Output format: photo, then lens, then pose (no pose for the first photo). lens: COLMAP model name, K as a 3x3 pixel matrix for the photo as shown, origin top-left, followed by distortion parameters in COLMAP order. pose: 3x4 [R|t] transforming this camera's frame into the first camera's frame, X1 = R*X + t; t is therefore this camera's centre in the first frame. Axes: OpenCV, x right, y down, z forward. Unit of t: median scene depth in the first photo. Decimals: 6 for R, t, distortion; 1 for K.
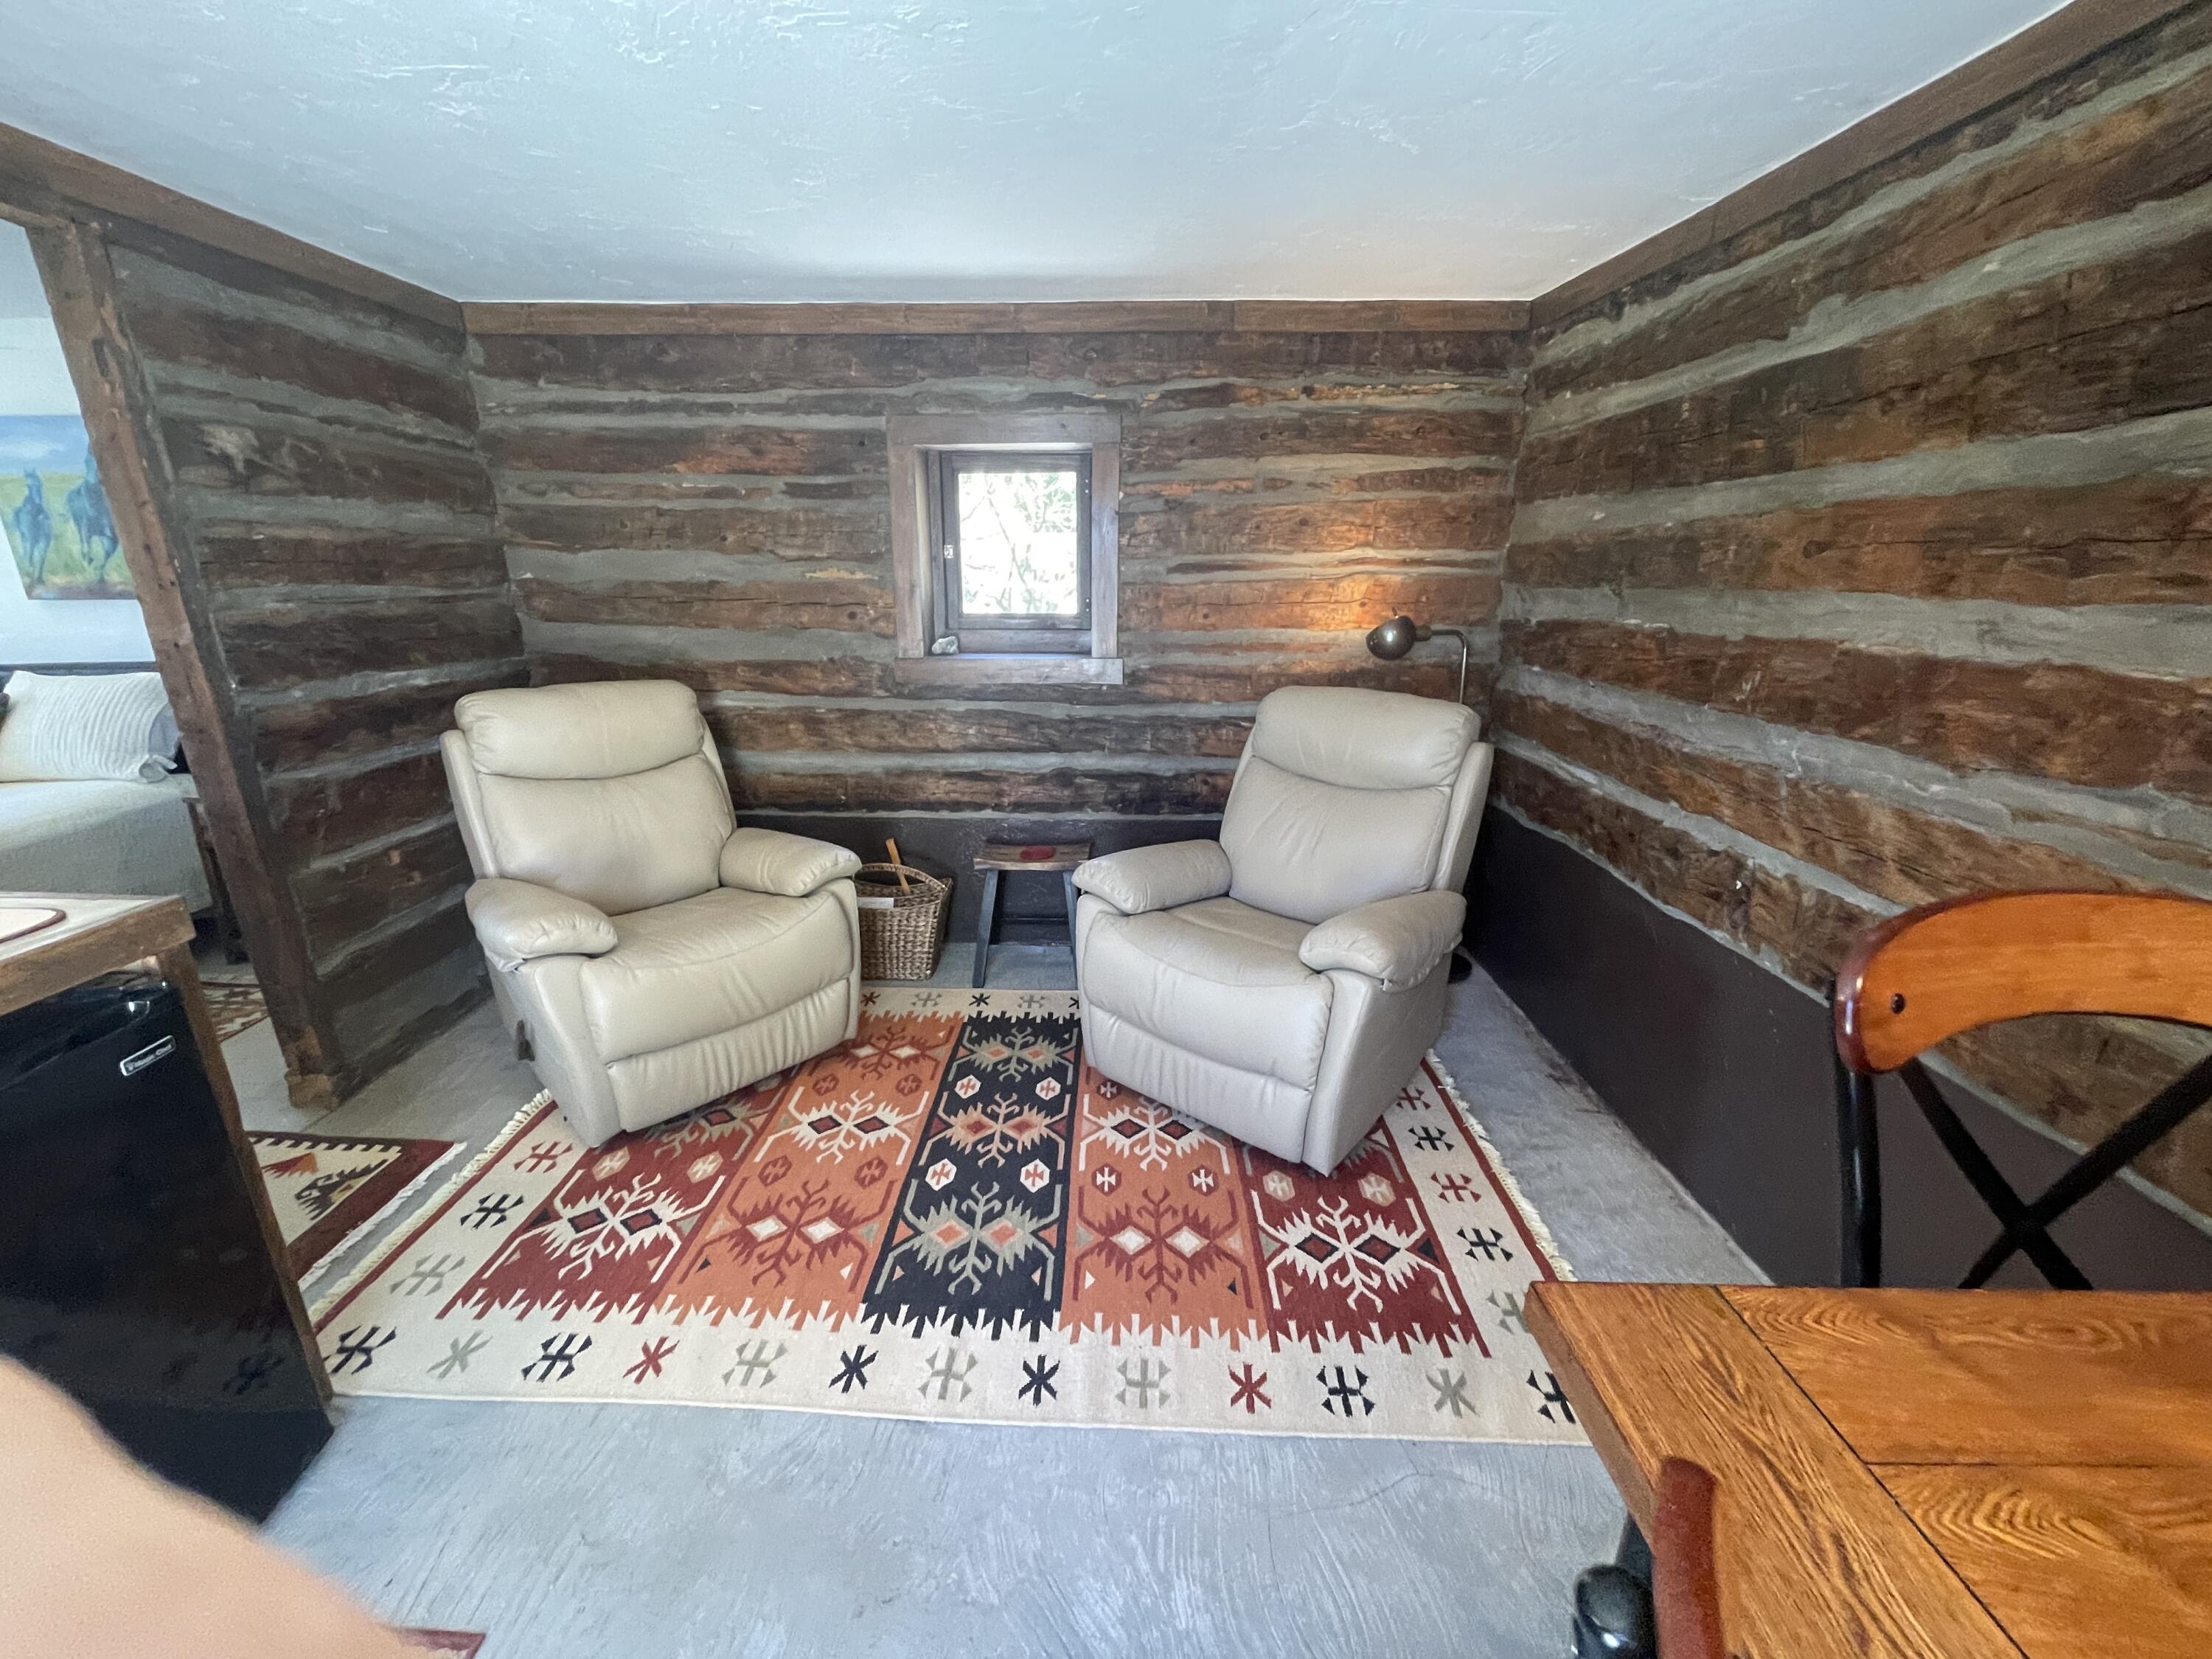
lens RADIAL K [[899.2, 0, 1100.9], [0, 899.2, 831.8], [0, 0, 1]] dist [-0.006635, 0.001376]
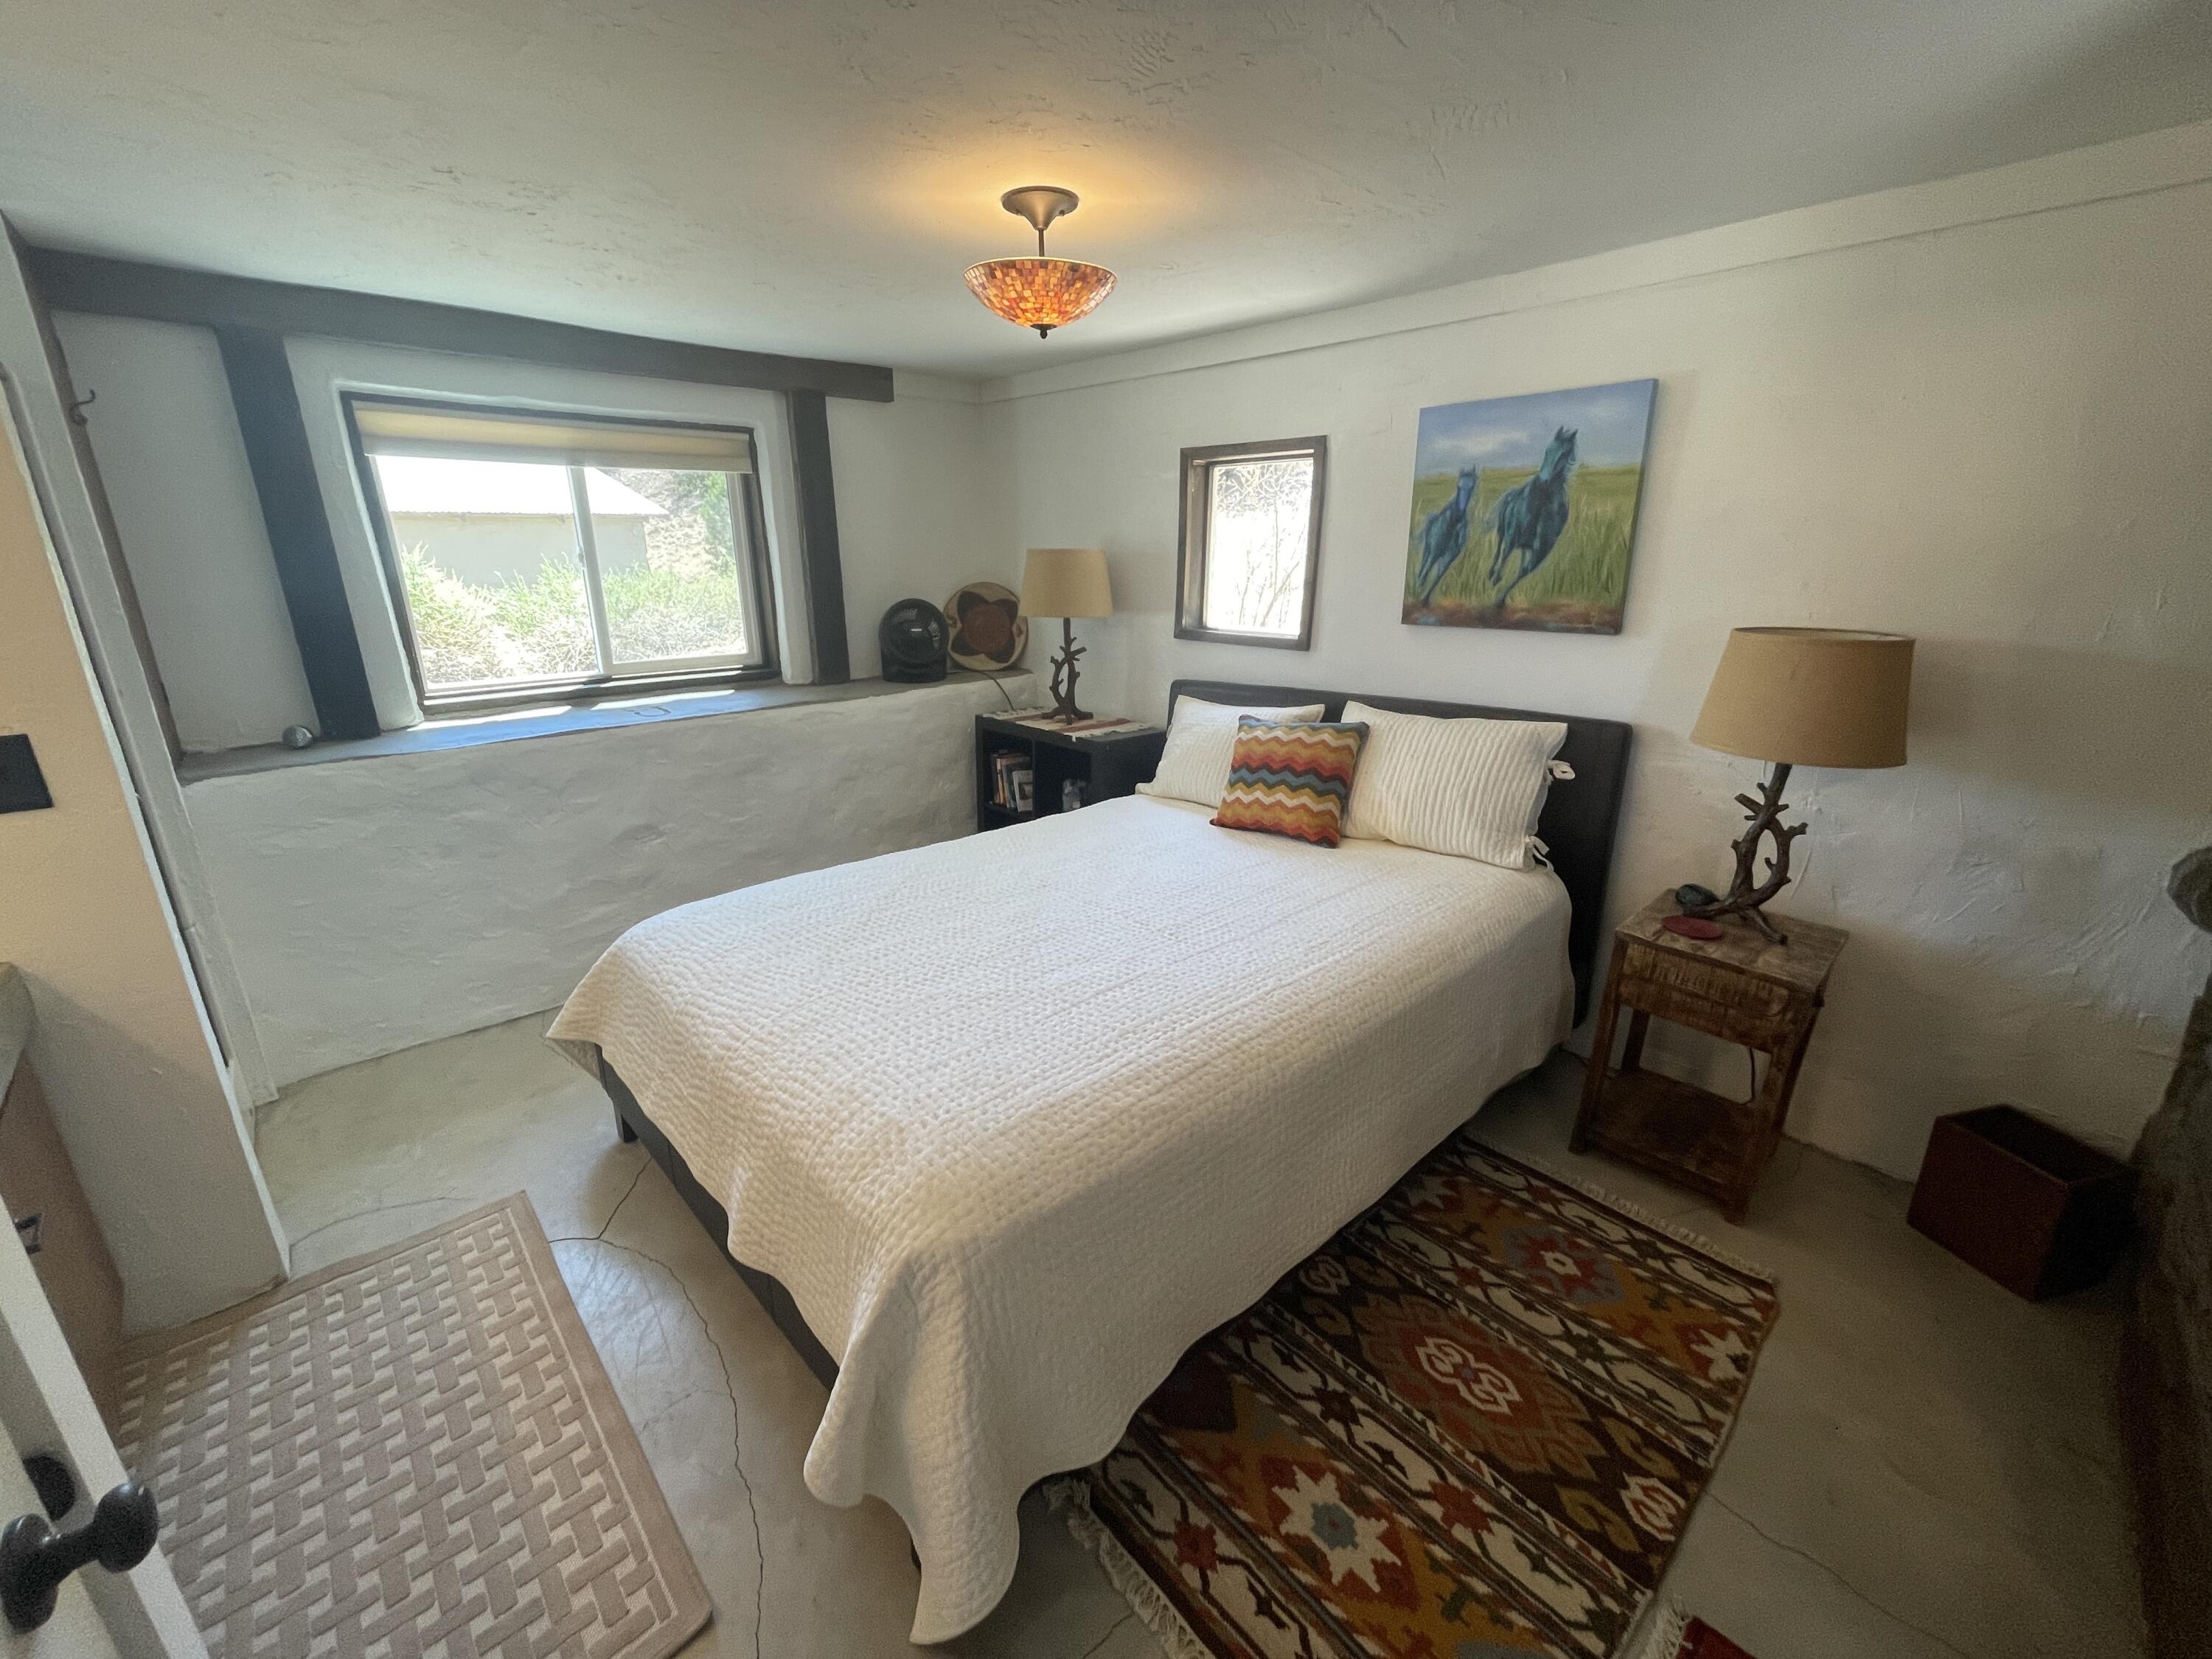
lens RADIAL K [[899.2, 0, 1097.9], [0, 899.2, 832.4], [0, 0, 1]] dist [-0.006635, 0.001376]
pose [[0.700896, 0.205738, -0.682947, -1.115390], [-0.188723, 0.976864, 0.100597, -0.137848], [0.687843, 0.058380, 0.723508, 0.271009]]
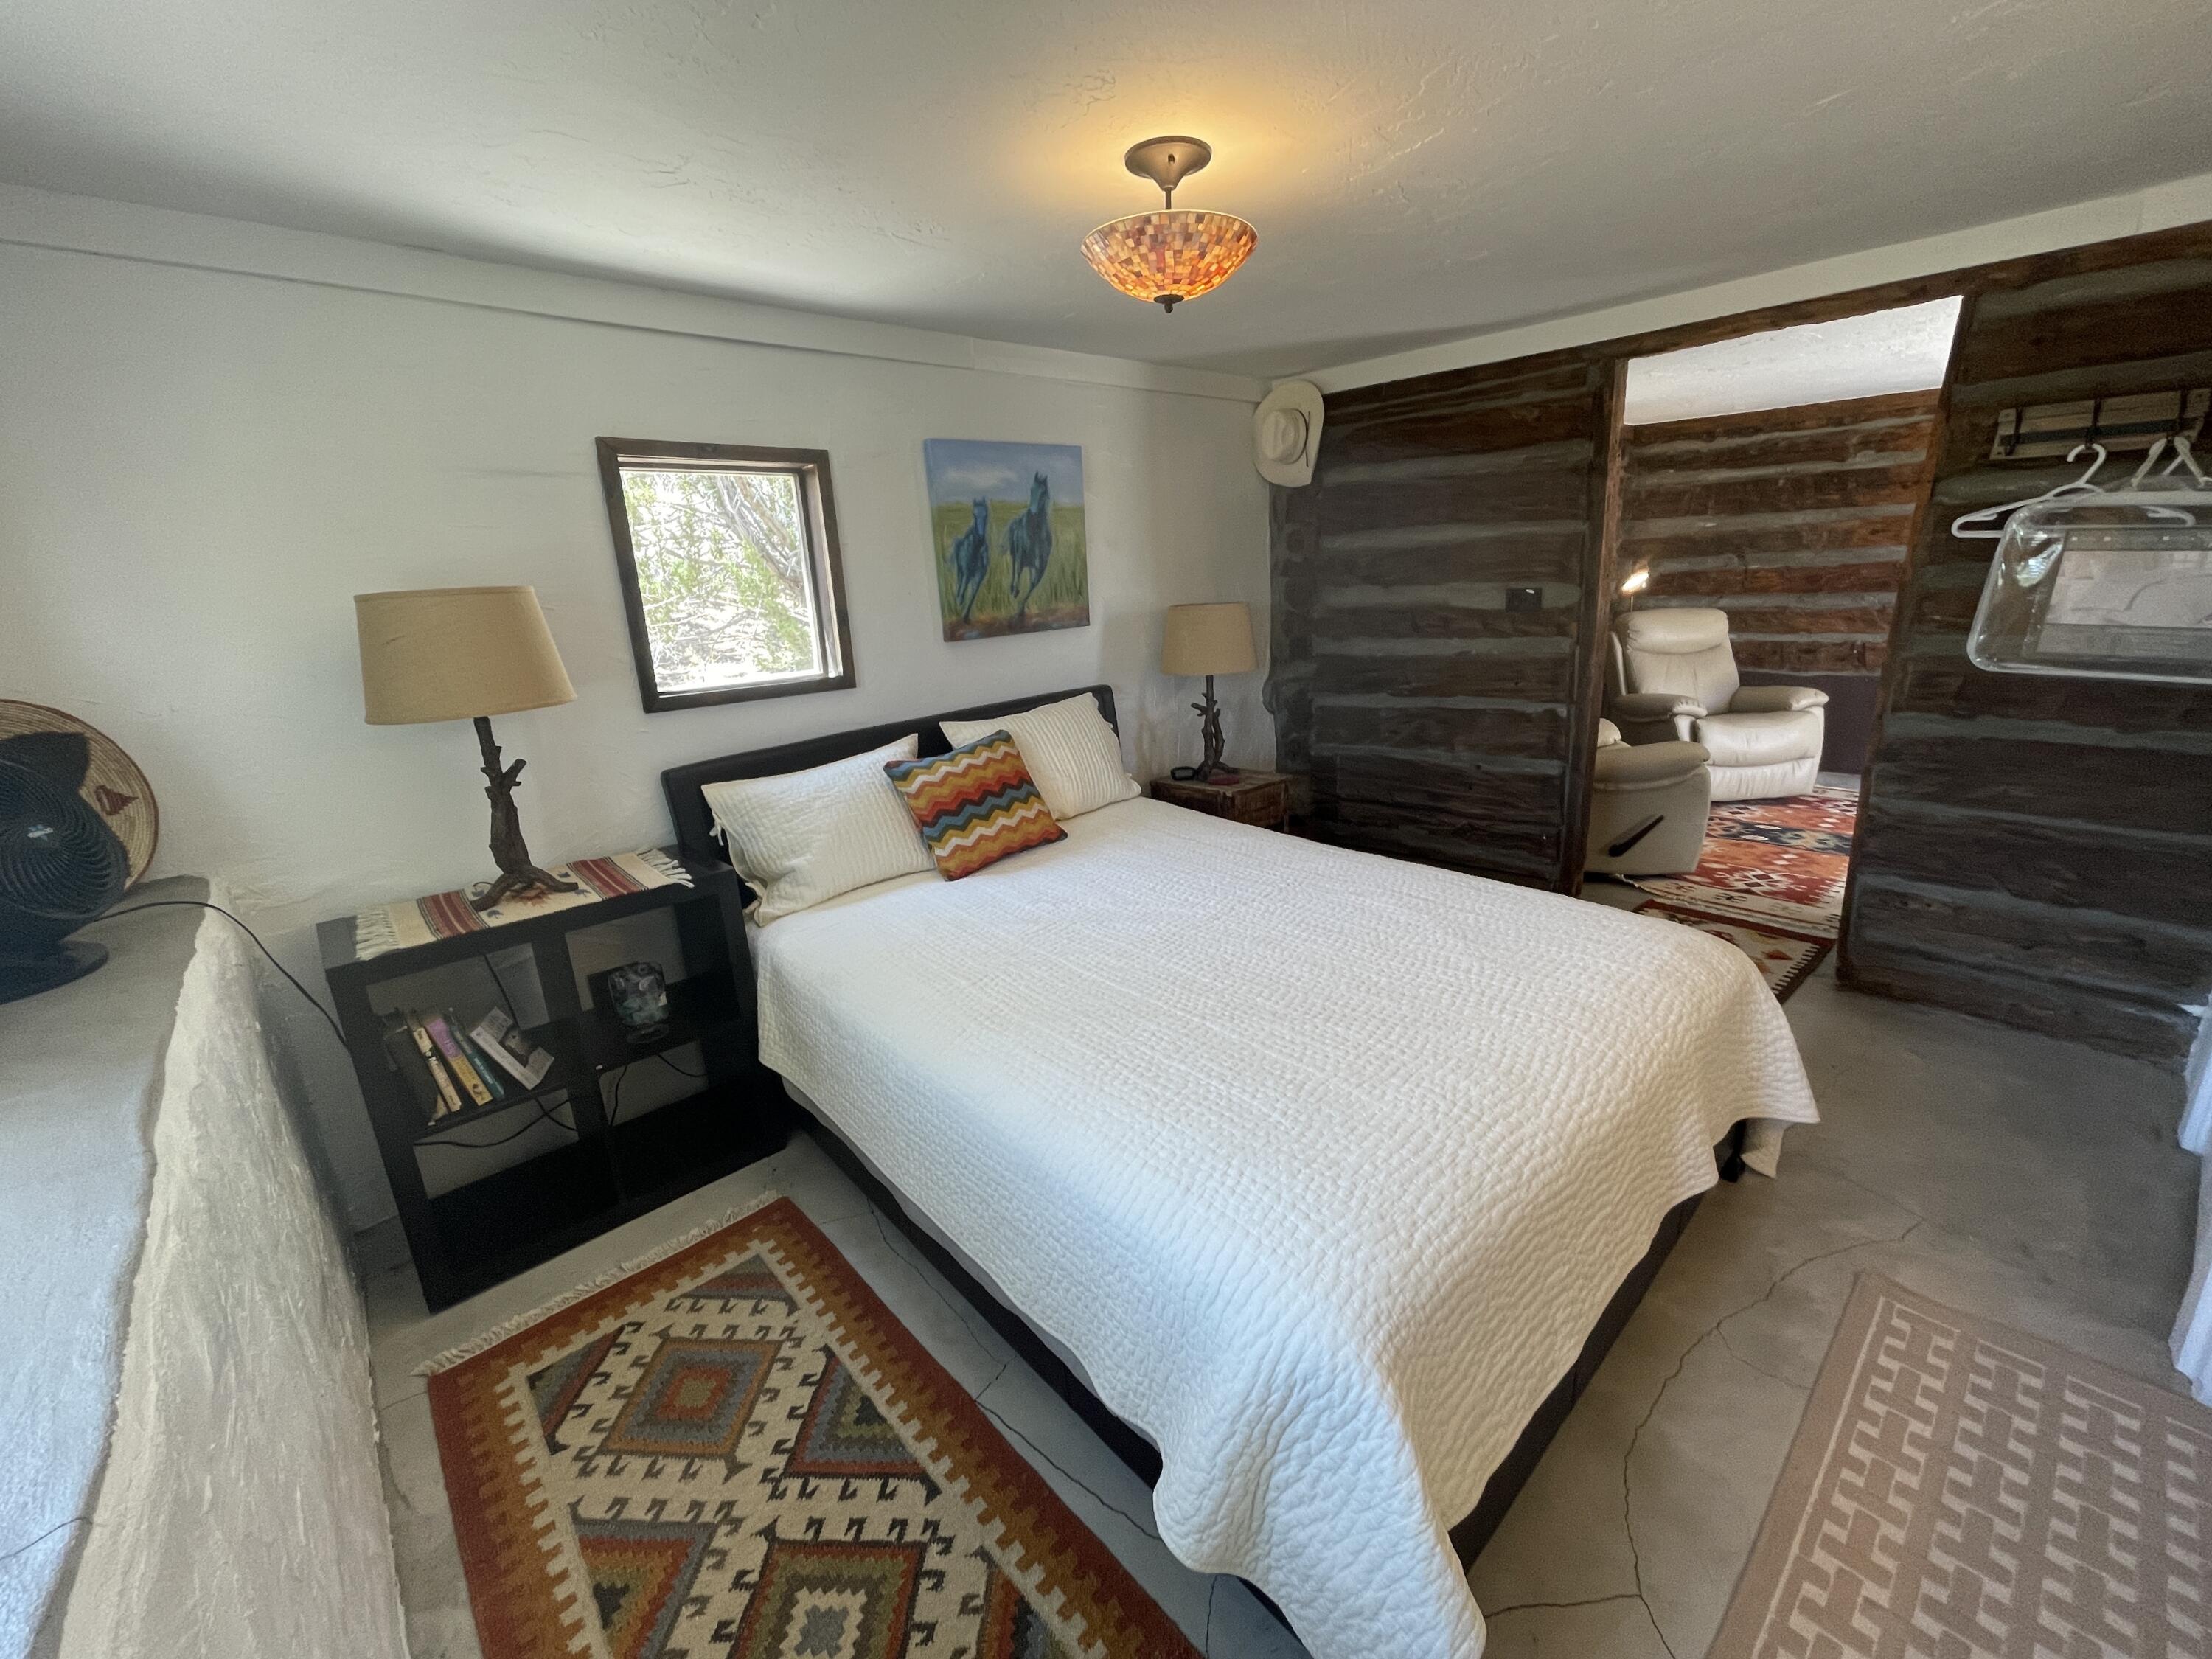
lens RADIAL K [[899.2, 0, 1078.1], [0, 899.2, 833.1], [0, 0, 1]] dist [-0.006635, 0.001376]
pose [[0.739712, -0.230647, 0.632162, -2.474040], [0.246378, 0.967023, 0.064528, -0.142589], [-0.626198, 0.108019, 0.772145, 0.343983]]
